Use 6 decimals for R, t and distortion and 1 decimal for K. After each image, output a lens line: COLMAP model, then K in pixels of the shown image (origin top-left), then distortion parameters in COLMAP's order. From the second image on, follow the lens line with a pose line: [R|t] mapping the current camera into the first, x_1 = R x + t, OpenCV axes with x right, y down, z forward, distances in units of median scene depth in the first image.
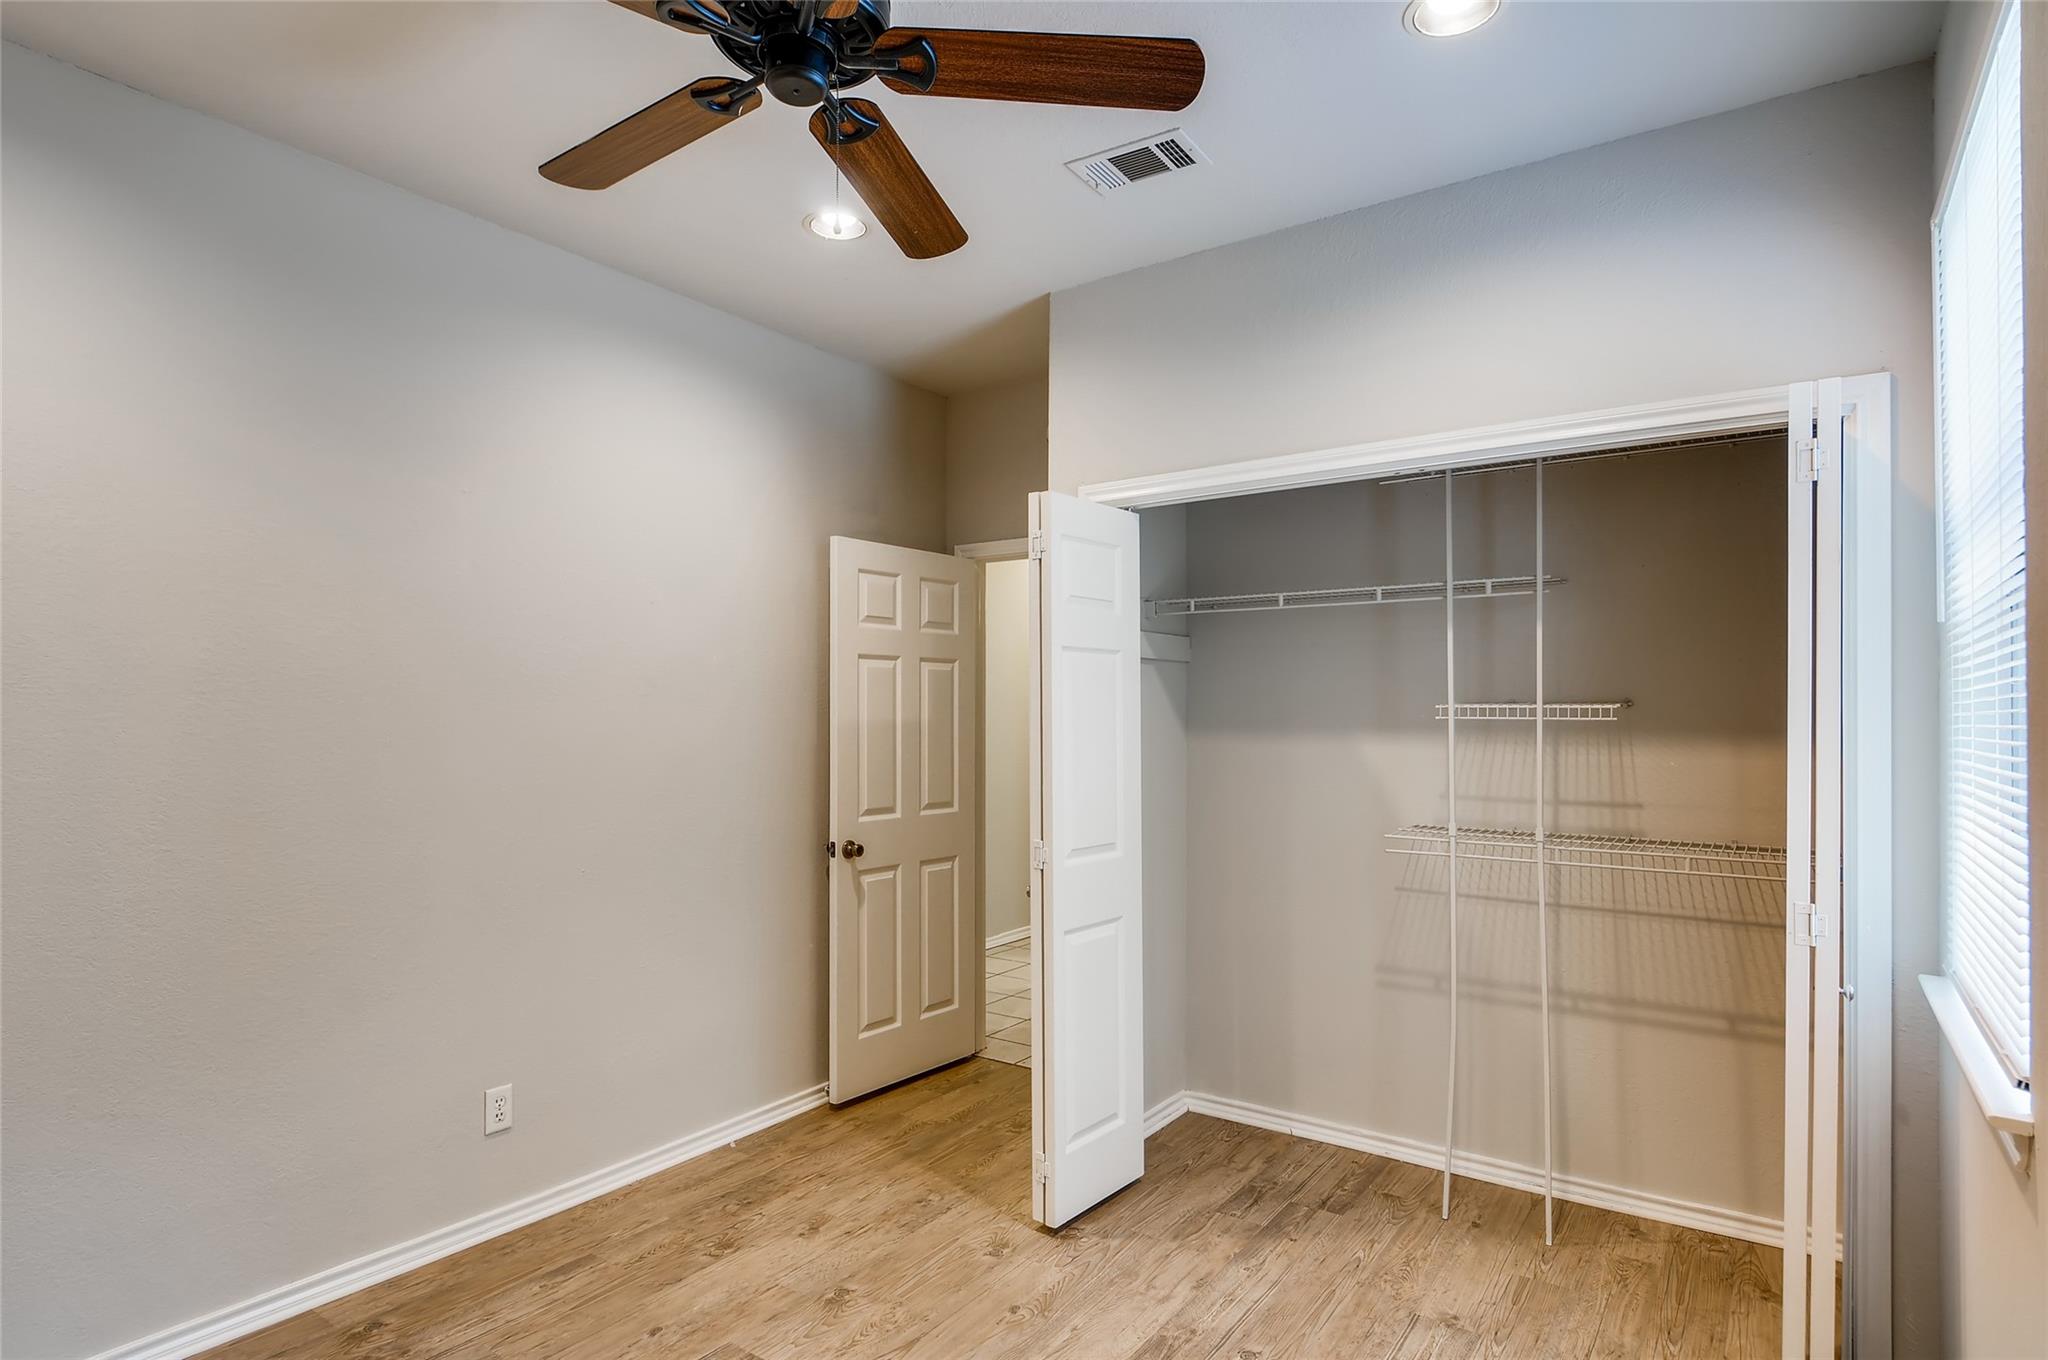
lens RADIAL K [[1093.4, 0, 976.8], [0, 1093.4, 714.8], [0, 0, 1]] dist [0.012741, -0.012629]
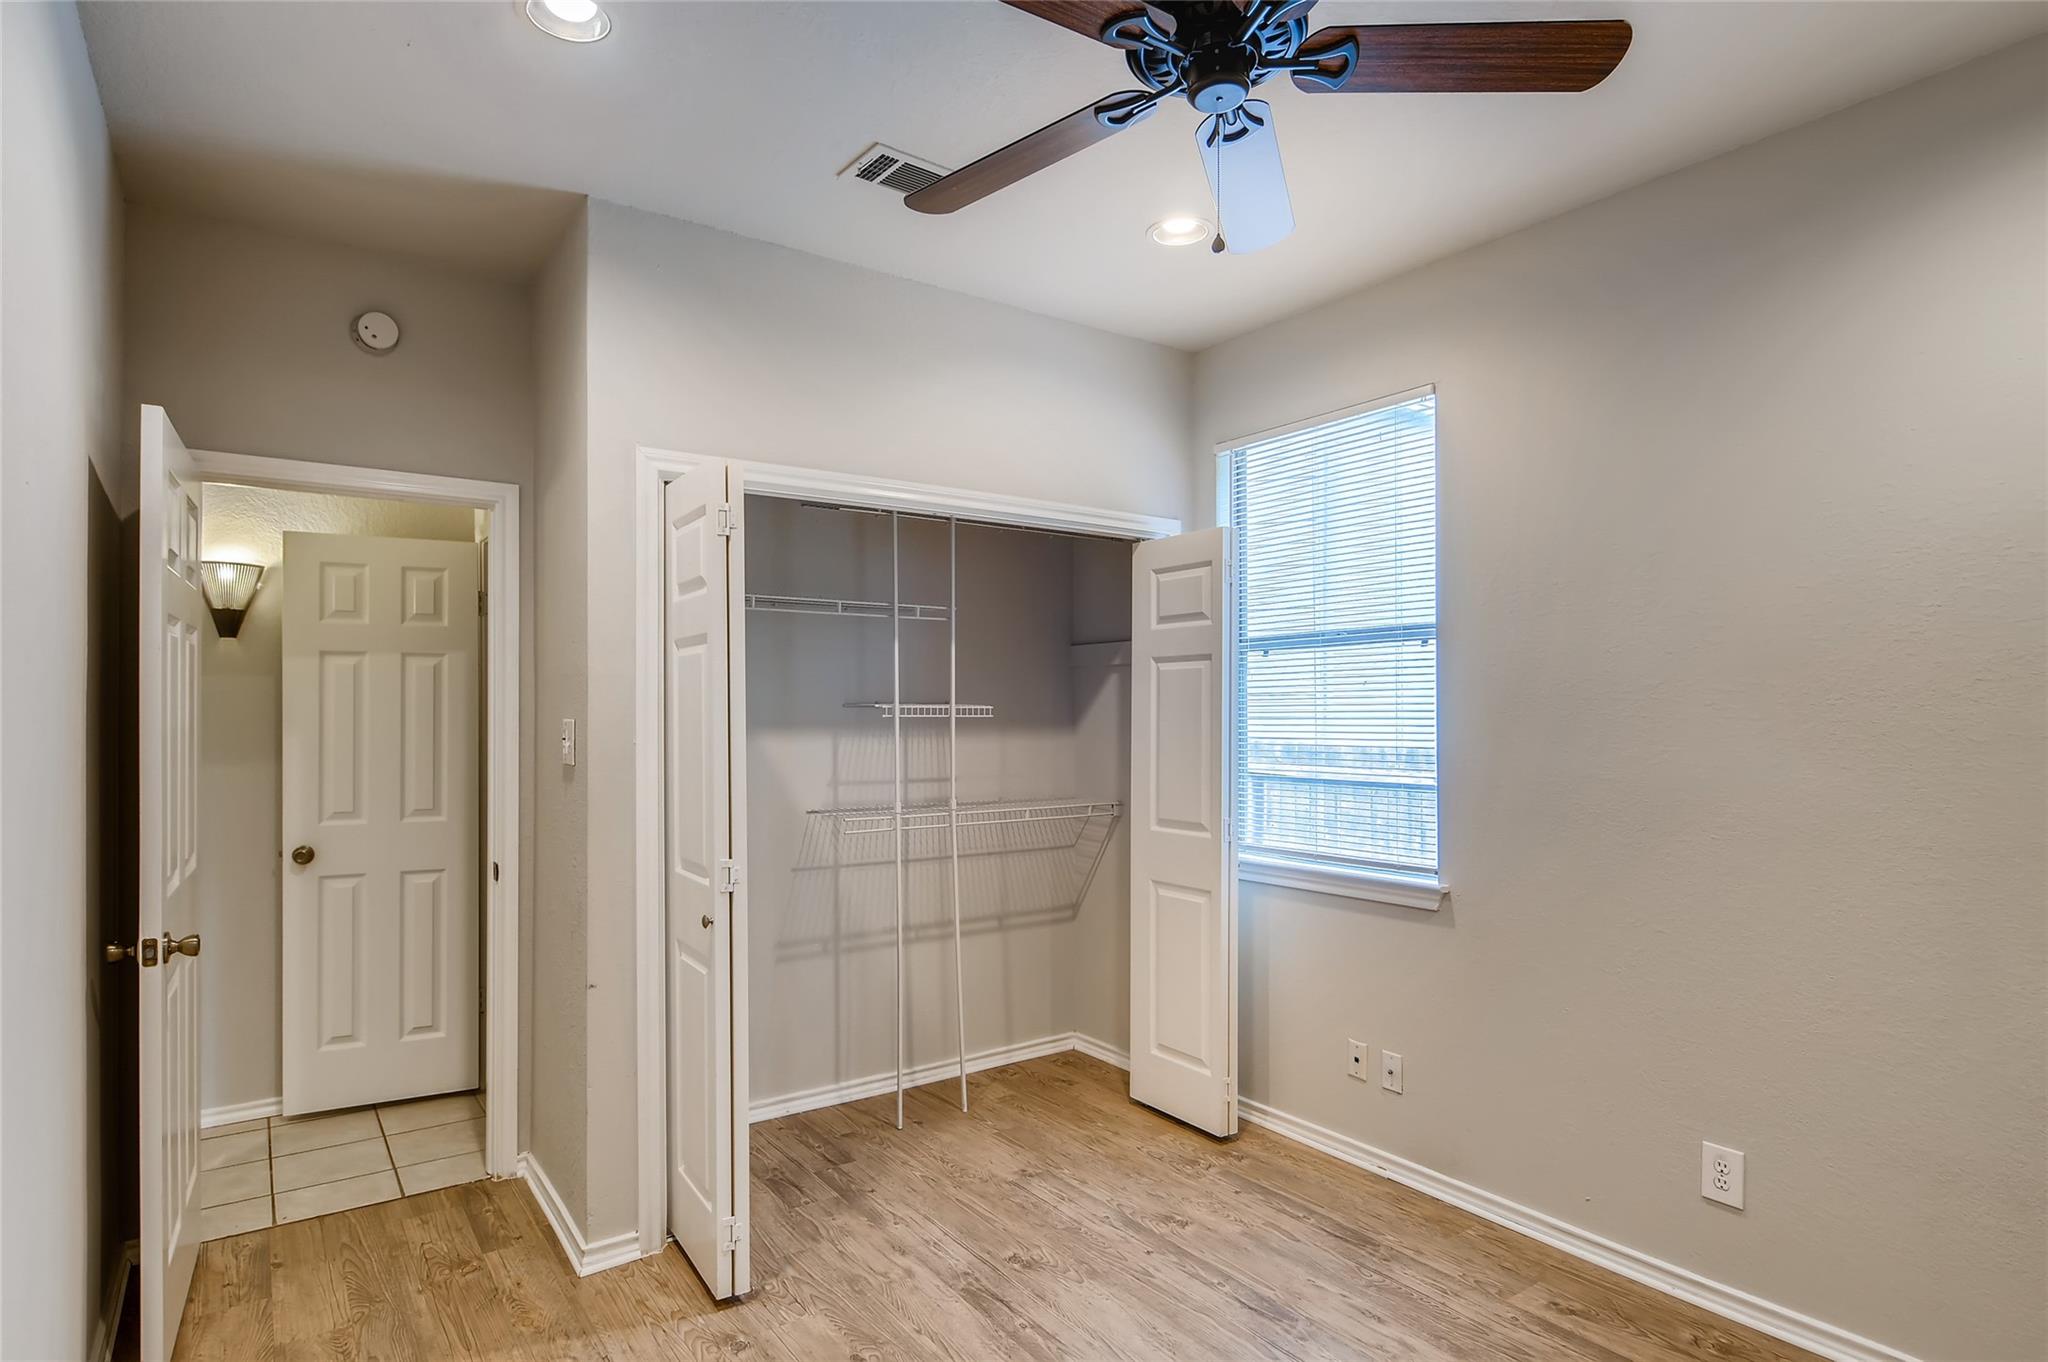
lens RADIAL K [[1093.4, 0, 1018.5], [0, 1093.4, 711.3], [0, 0, 1]] dist [0.012741, -0.012629]
pose [[0.310591, -0.000003, 0.950544, -0.672861], [0.001738, 0.999998, -0.000565, -0.001281], [-0.950542, 0.001828, 0.310590, 0.490695]]
